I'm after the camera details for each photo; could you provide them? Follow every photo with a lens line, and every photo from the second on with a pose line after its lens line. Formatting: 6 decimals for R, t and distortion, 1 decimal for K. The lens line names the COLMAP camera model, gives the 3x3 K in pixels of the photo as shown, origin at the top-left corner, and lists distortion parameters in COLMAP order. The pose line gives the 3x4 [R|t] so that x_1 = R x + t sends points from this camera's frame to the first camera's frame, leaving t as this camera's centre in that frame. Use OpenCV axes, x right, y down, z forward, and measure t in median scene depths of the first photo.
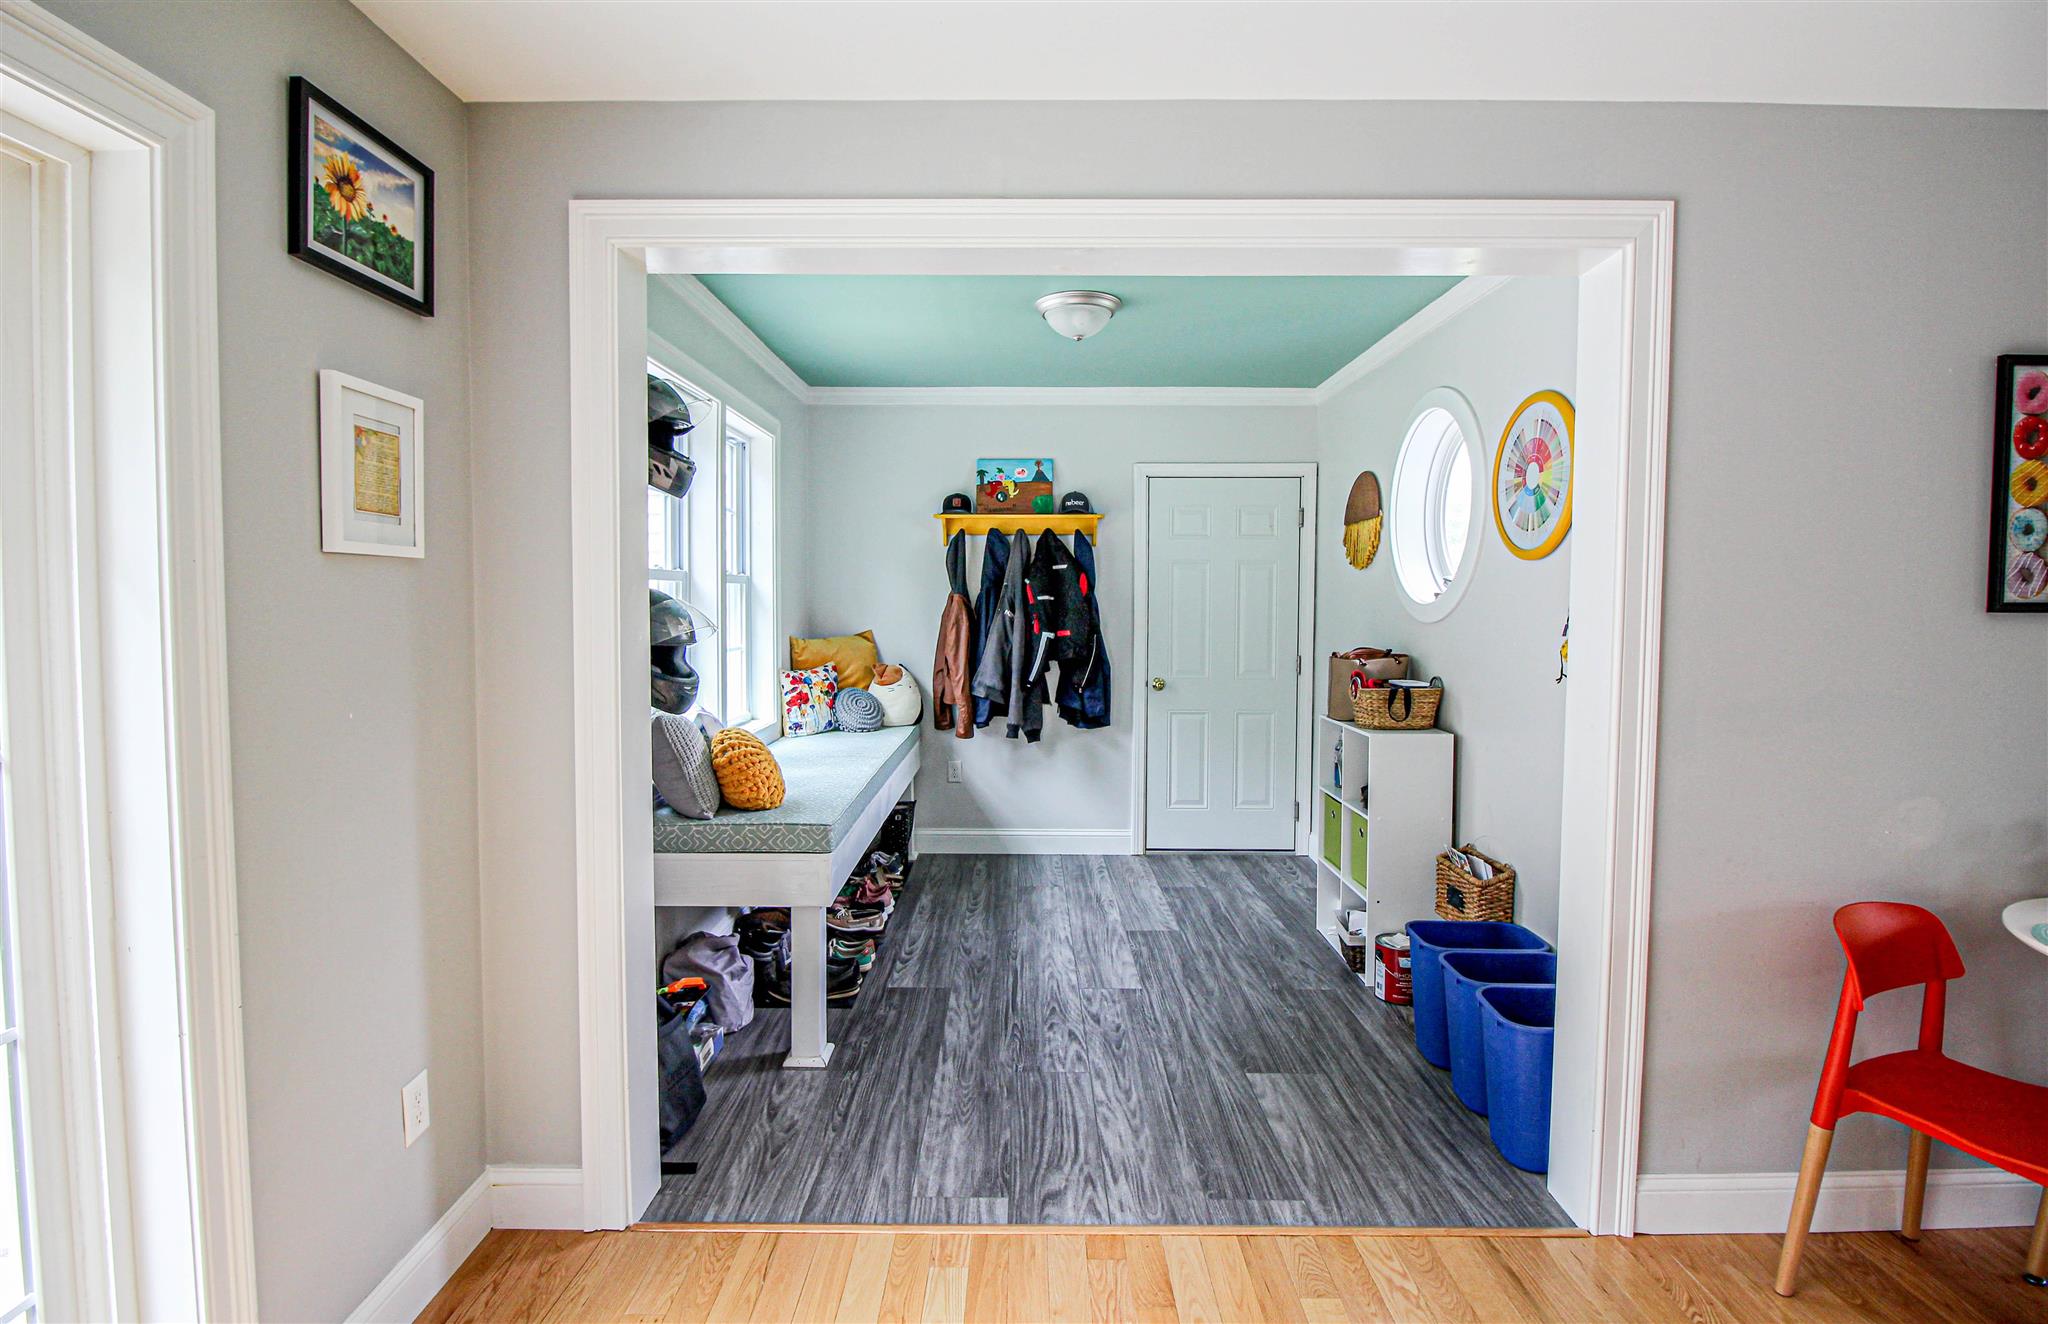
lens RADIAL K [[1059.5, 0, 1024.0], [0, 1059.5, 662.0], [0, 0, 1]] dist [0.000035, -0.000008]
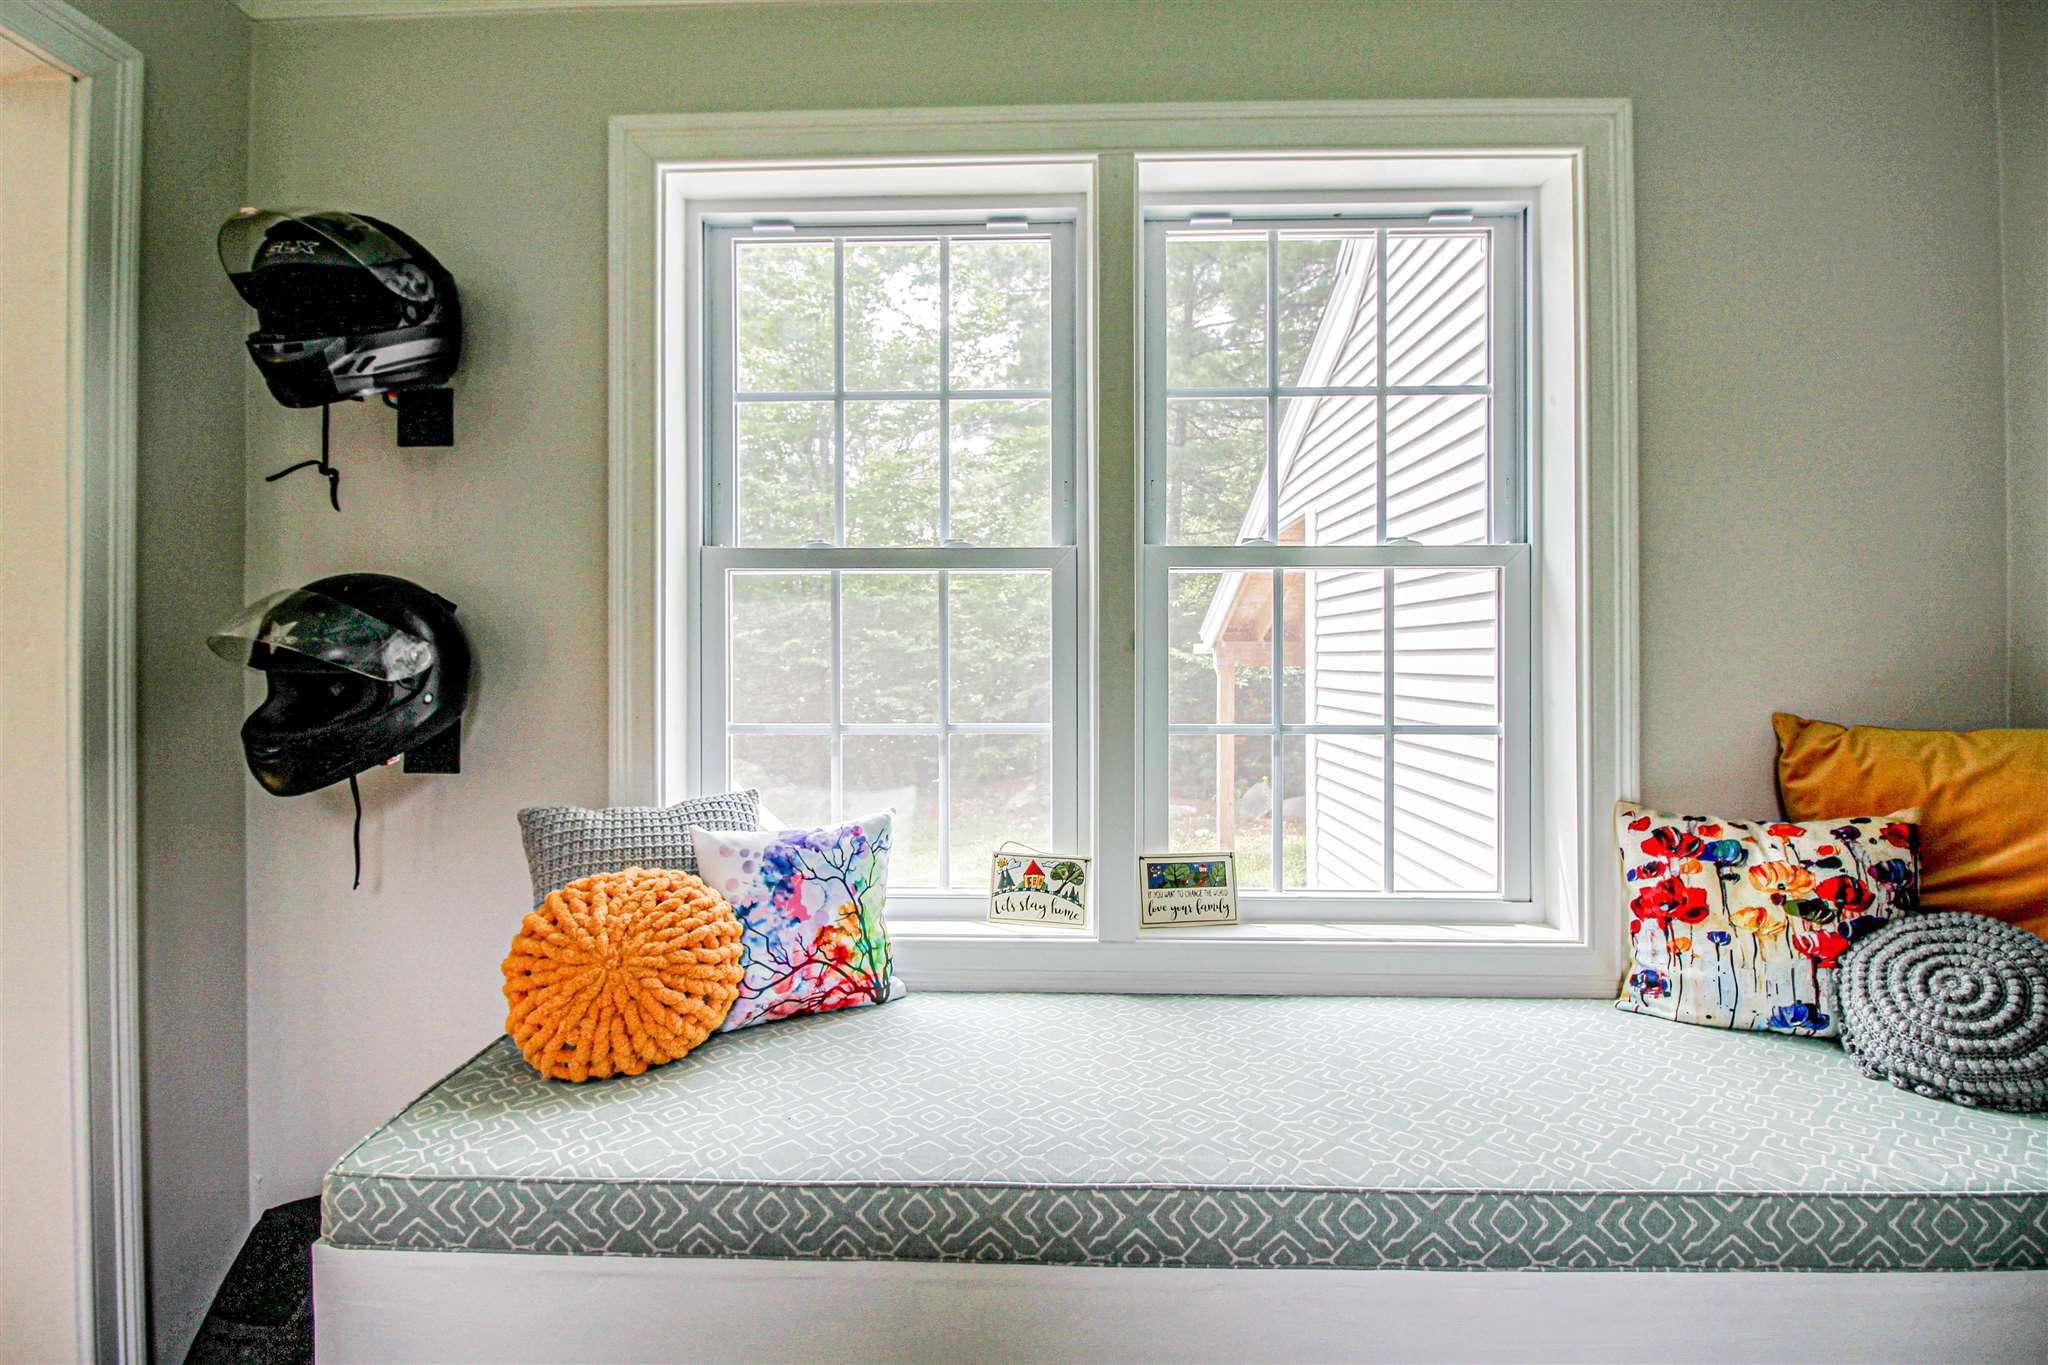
lens RADIAL K [[964.5, 0, 1021.2], [0, 964.5, 668.5], [0, 0, 1]] dist [0.001817, -0.000040]
pose [[-0.020654, -0.001195, -0.999786, 0.090740], [-0.053554, 0.998565, -0.000087, -0.026500], [0.998351, 0.053541, -0.020688, 0.800656]]
